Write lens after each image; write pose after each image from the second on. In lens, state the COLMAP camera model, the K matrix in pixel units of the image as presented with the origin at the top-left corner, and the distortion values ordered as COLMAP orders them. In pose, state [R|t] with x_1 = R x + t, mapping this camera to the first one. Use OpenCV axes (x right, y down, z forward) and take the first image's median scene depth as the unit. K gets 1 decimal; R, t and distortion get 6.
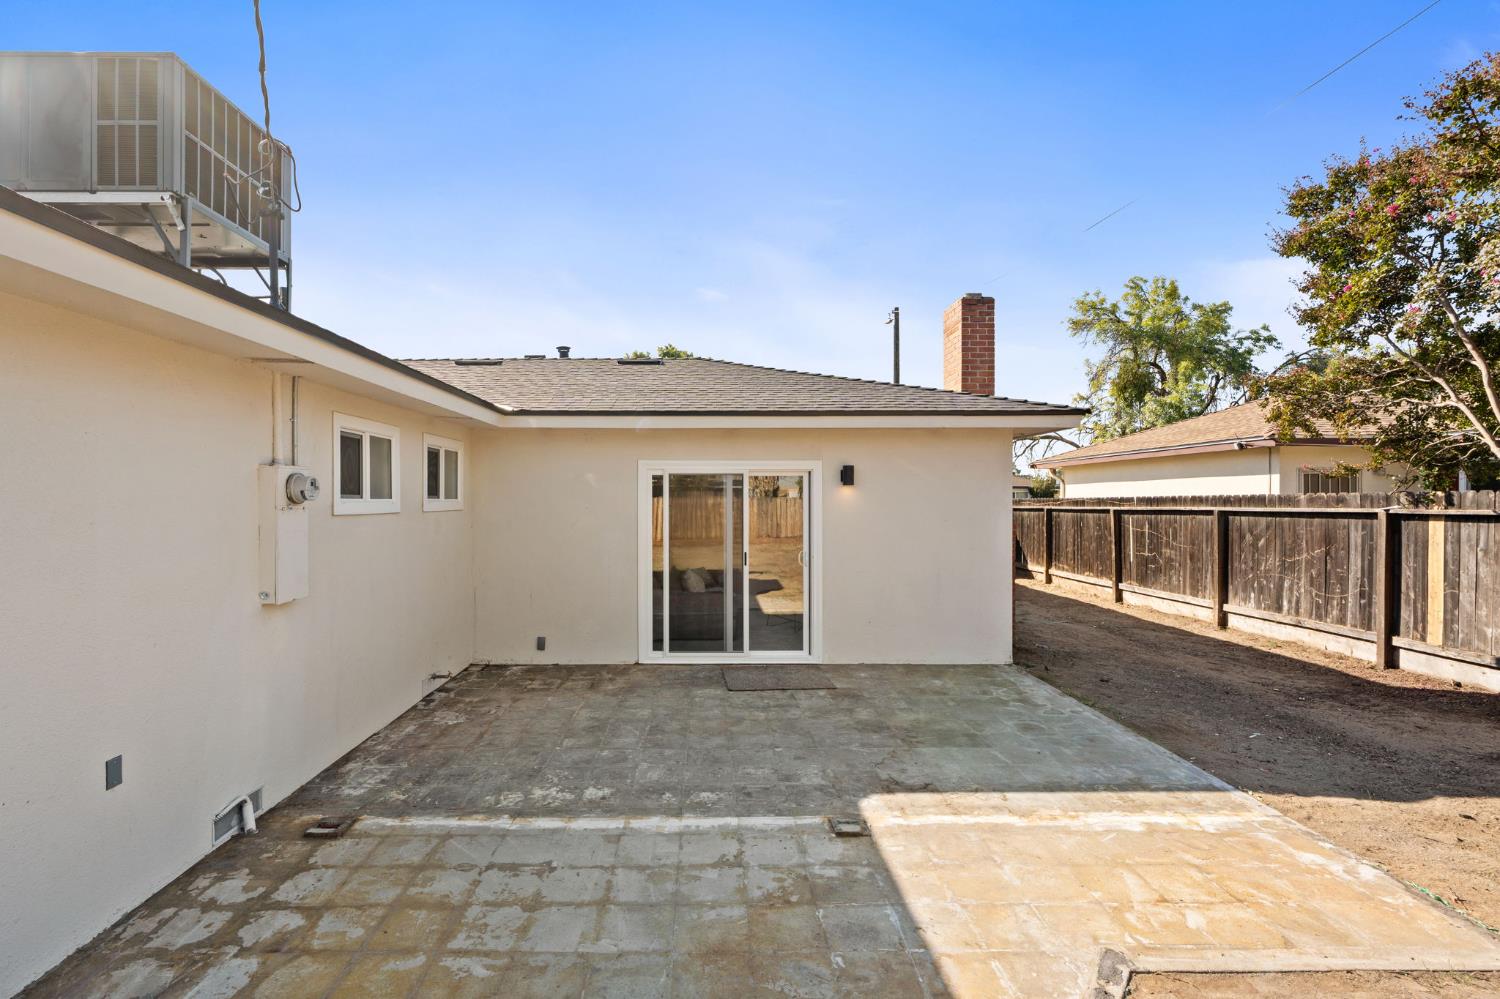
lens RADIAL K [[682.3, 0, 705.1], [0, 682.3, 506.8], [0, 0, 1]] dist [-0.004654, 0.003361]
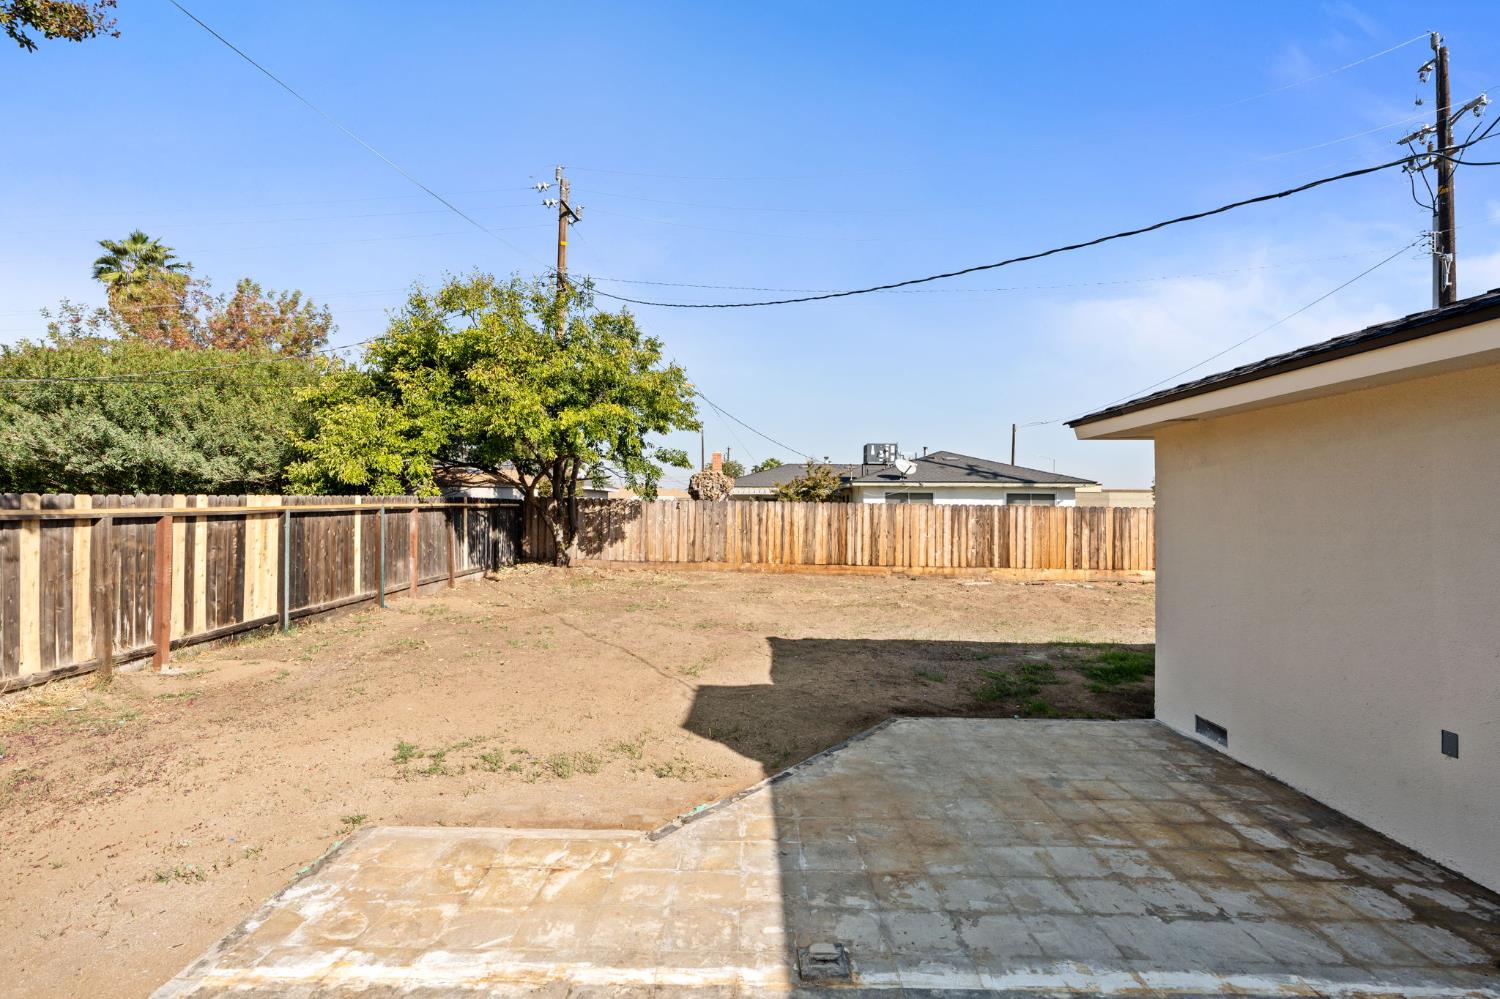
lens RADIAL K [[682.3, 0, 749.0], [0, 682.3, 498.4], [0, 0, 1]] dist [-0.004654, 0.003361]
pose [[-0.999949, -0.008401, 0.005684, 0.260848], [-0.008406, 0.999964, -0.000906, -0.023806], [-0.005676, -0.000954, -0.999983, 1.552115]]
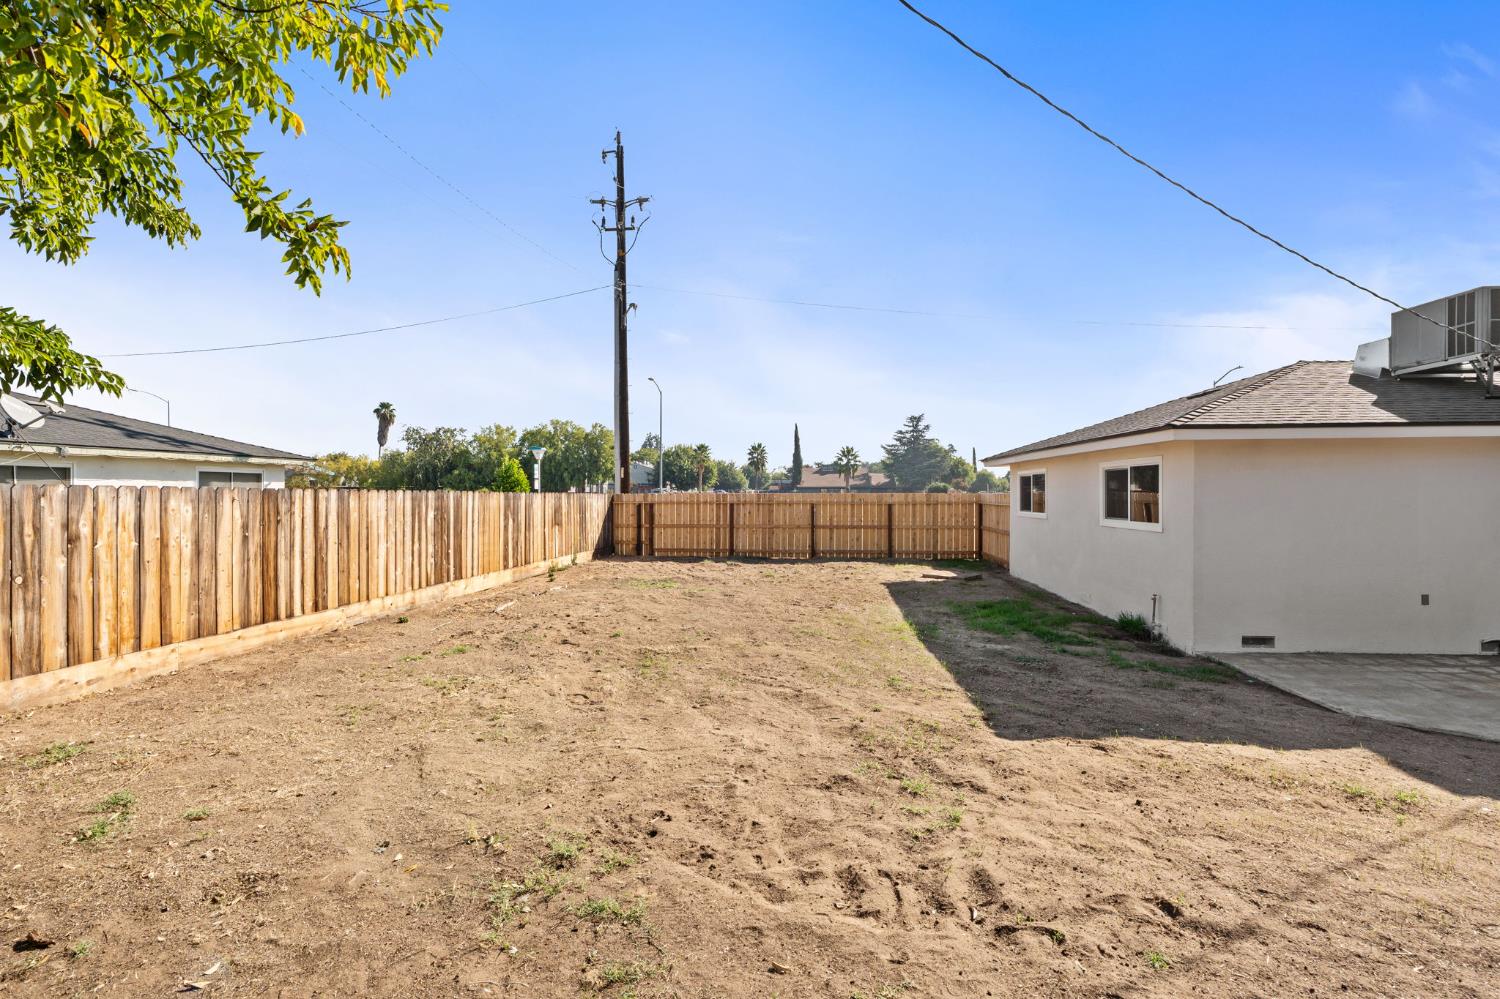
lens RADIAL K [[682.3, 0, 749.8], [0, 682.3, 489.1], [0, 0, 1]] dist [-0.004654, 0.003361]
pose [[-0.092379, -0.003803, -0.995717, 1.482529], [-0.010359, 0.999942, -0.002858, -0.013430], [0.995670, 0.010051, -0.092413, -1.021759]]
